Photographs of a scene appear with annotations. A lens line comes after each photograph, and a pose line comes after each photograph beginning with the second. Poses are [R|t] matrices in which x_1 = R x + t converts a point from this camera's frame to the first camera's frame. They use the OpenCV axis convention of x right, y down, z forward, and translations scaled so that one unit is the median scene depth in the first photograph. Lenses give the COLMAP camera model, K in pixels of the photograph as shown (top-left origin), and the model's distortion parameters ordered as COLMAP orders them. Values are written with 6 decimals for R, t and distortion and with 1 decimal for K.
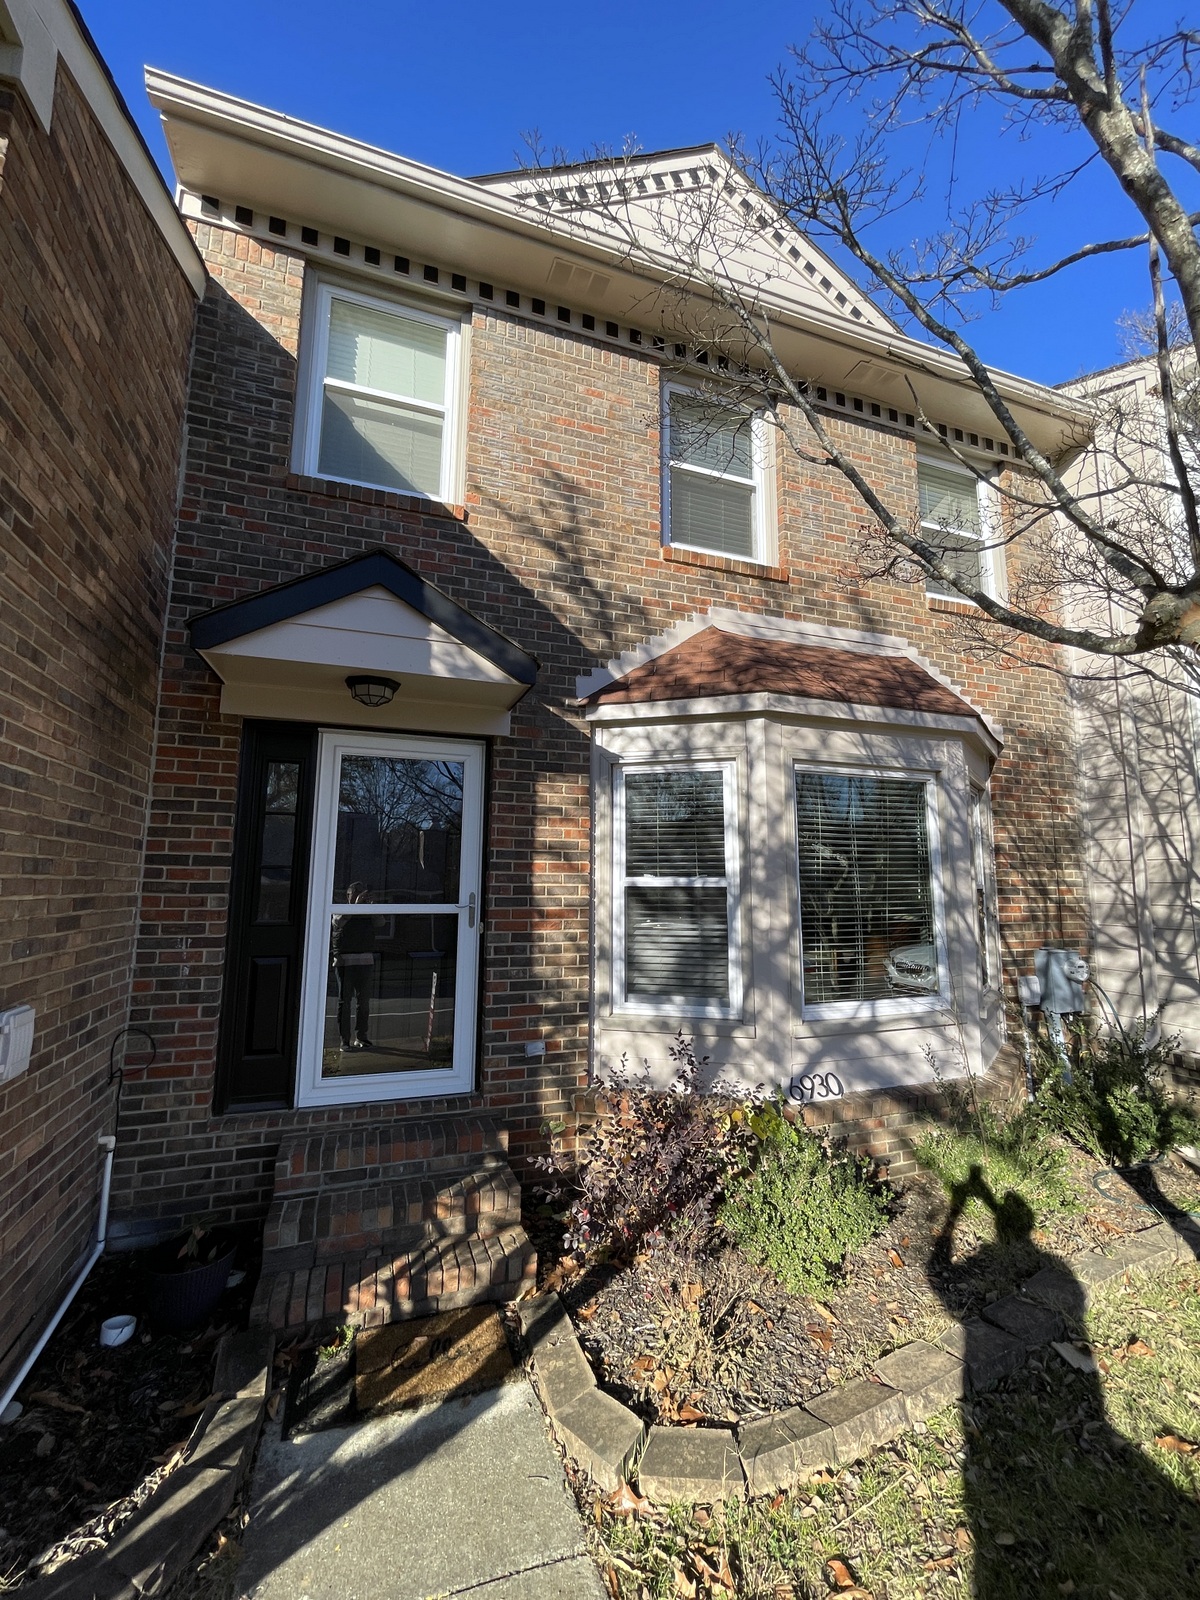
lens RADIAL K [[654.6, 0, 601.6], [0, 654.6, 792.7], [0, 0, 1]] dist [-0.000897, 0.001085]
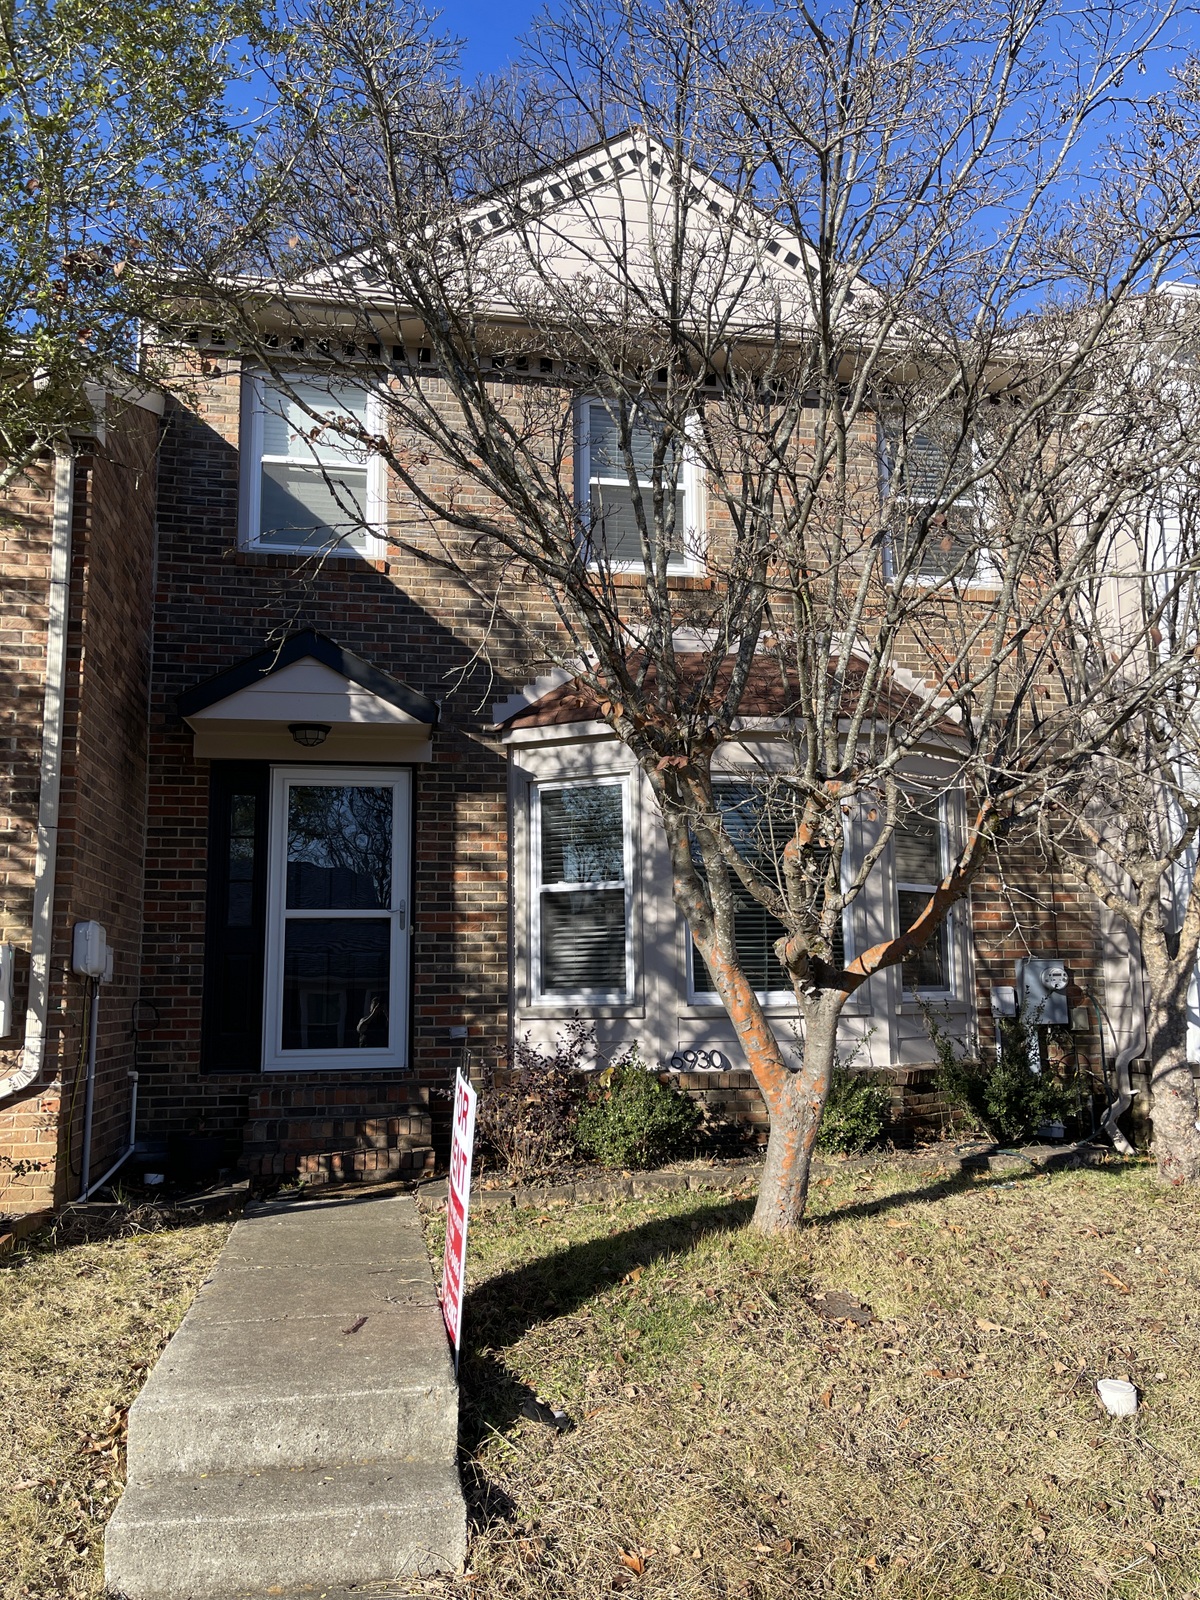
lens RADIAL K [[1172.2, 0, 599.8], [0, 1172.2, 811.1], [0, 0, 1]] dist [0.057361, -0.007716]
pose [[0.987451, -0.042210, -0.152182, 0.462854], [0.041256, 0.999104, -0.009424, 0.030232], [0.152443, 0.003027, 0.988308, -0.983599]]
